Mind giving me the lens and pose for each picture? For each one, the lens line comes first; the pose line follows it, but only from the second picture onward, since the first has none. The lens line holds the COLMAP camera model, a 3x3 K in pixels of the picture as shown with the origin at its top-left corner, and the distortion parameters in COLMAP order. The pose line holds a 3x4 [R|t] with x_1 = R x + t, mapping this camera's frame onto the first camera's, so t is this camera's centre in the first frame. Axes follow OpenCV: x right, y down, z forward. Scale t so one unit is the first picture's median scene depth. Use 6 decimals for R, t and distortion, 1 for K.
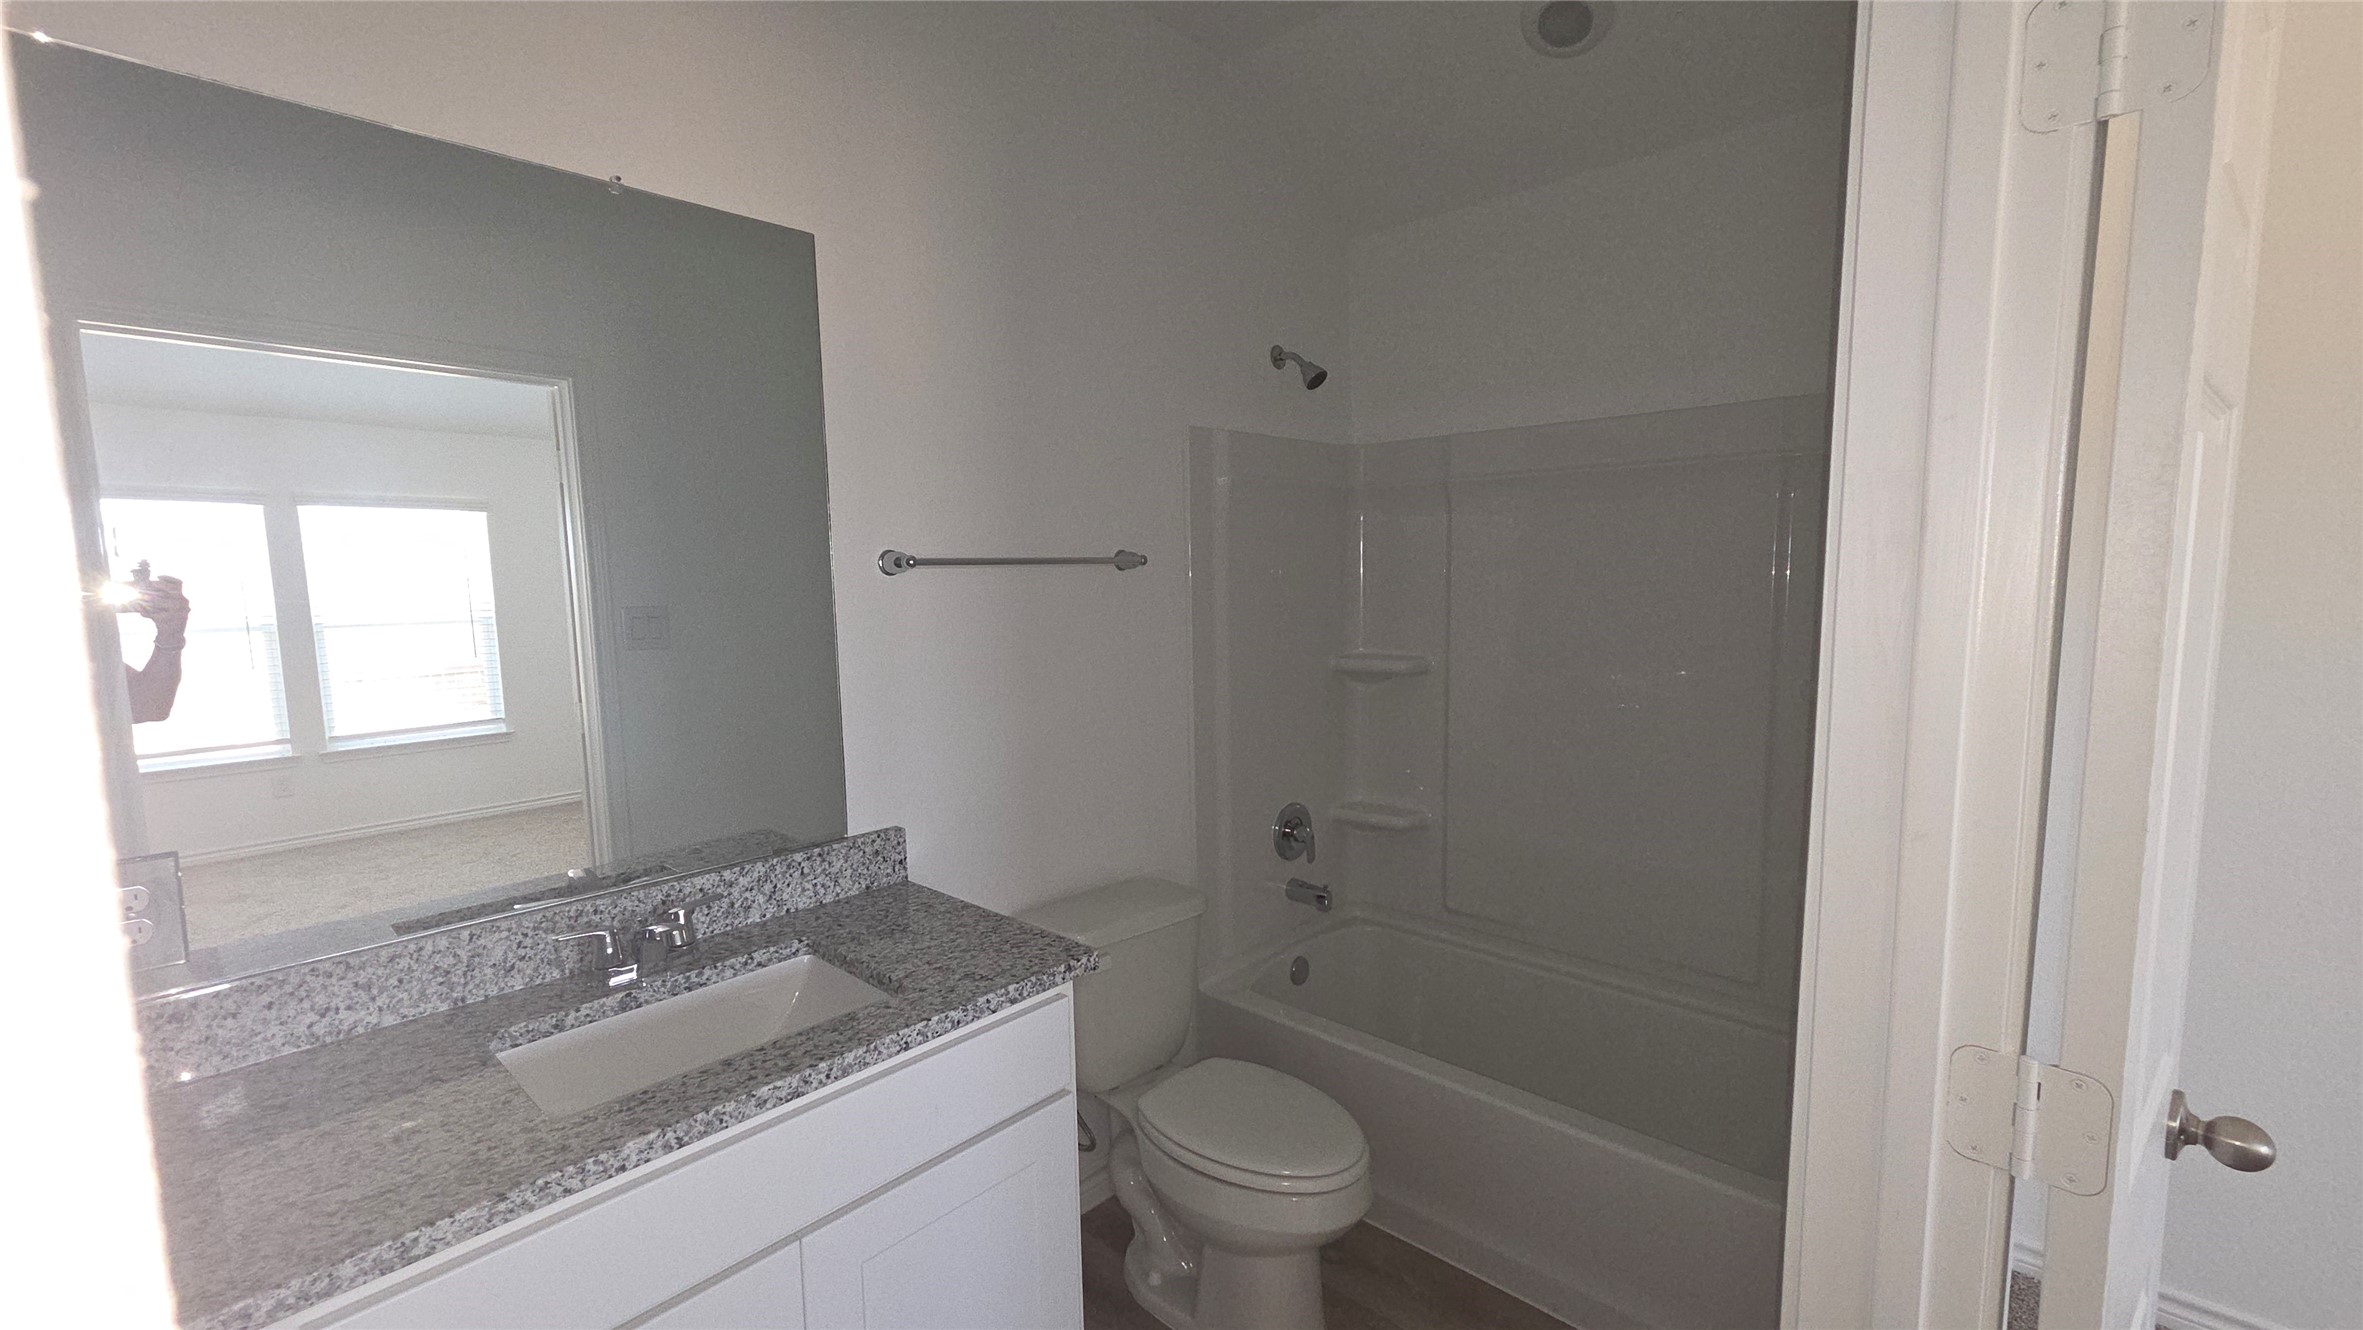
lens RADIAL K [[985.3, 0, 1181.5], [0, 985.3, 665.0], [0, 0, 1]] dist [0.010374, -0.000139]
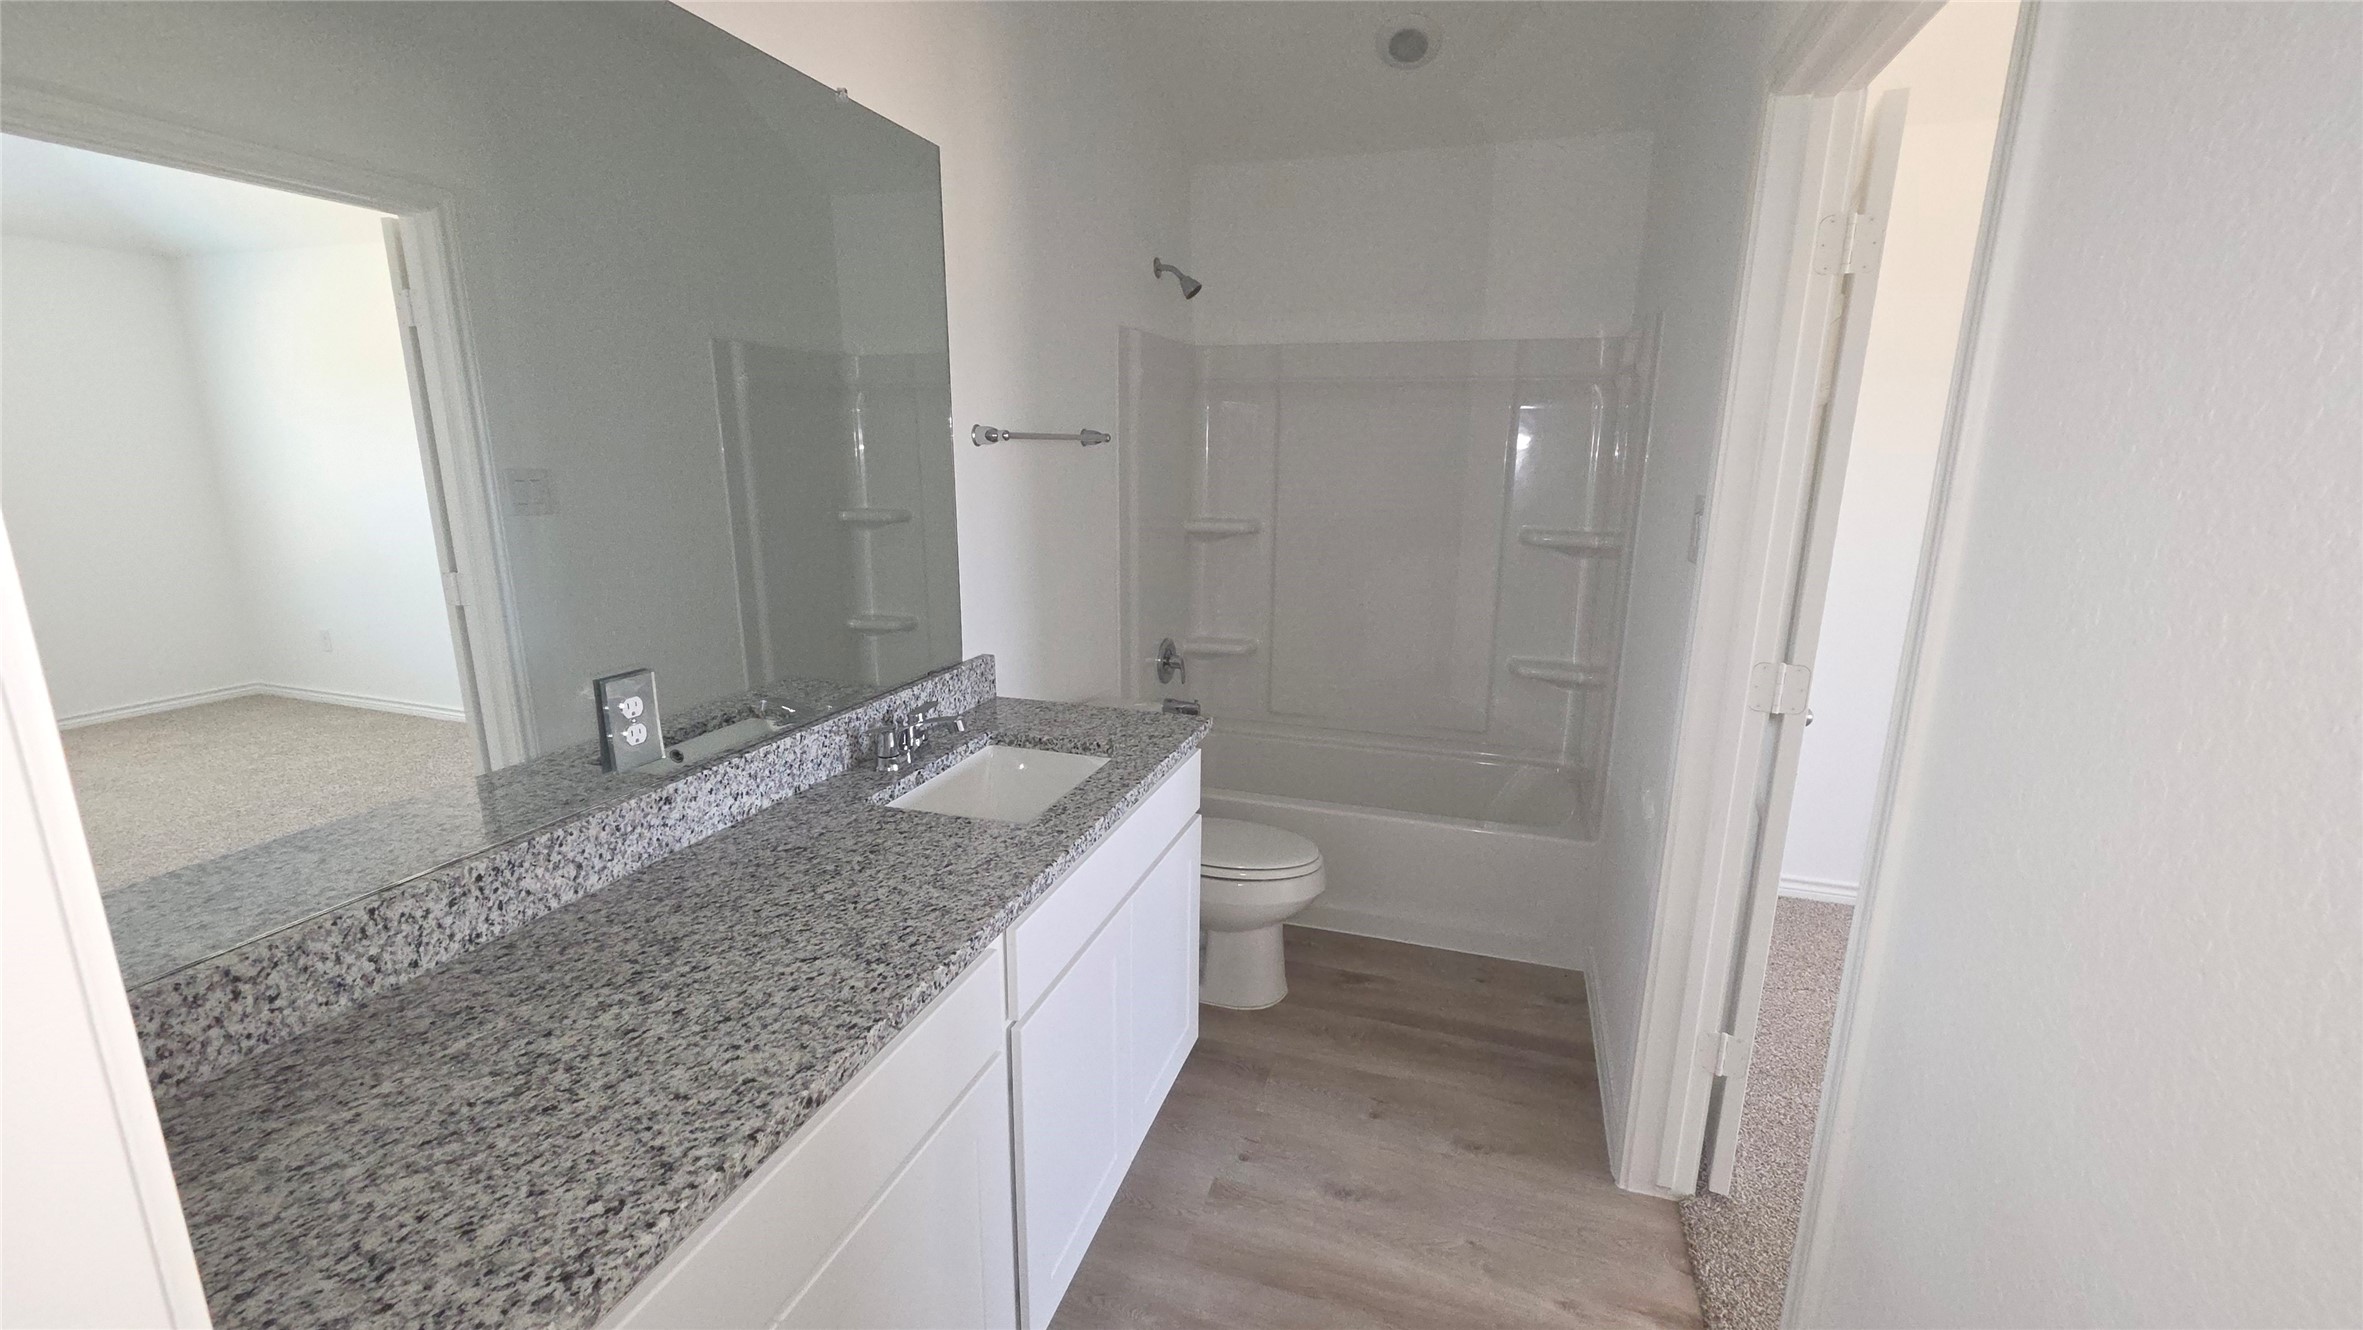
lens RADIAL K [[985.3, 0, 1181.5], [0, 985.3, 665.0], [0, 0, 1]] dist [0.010374, -0.000139]
pose [[0.911811, -0.067420, 0.405037, -0.589996], [0.018792, 0.992246, 0.122858, 0.031896], [-0.410179, -0.104412, 0.906008, -0.227871]]
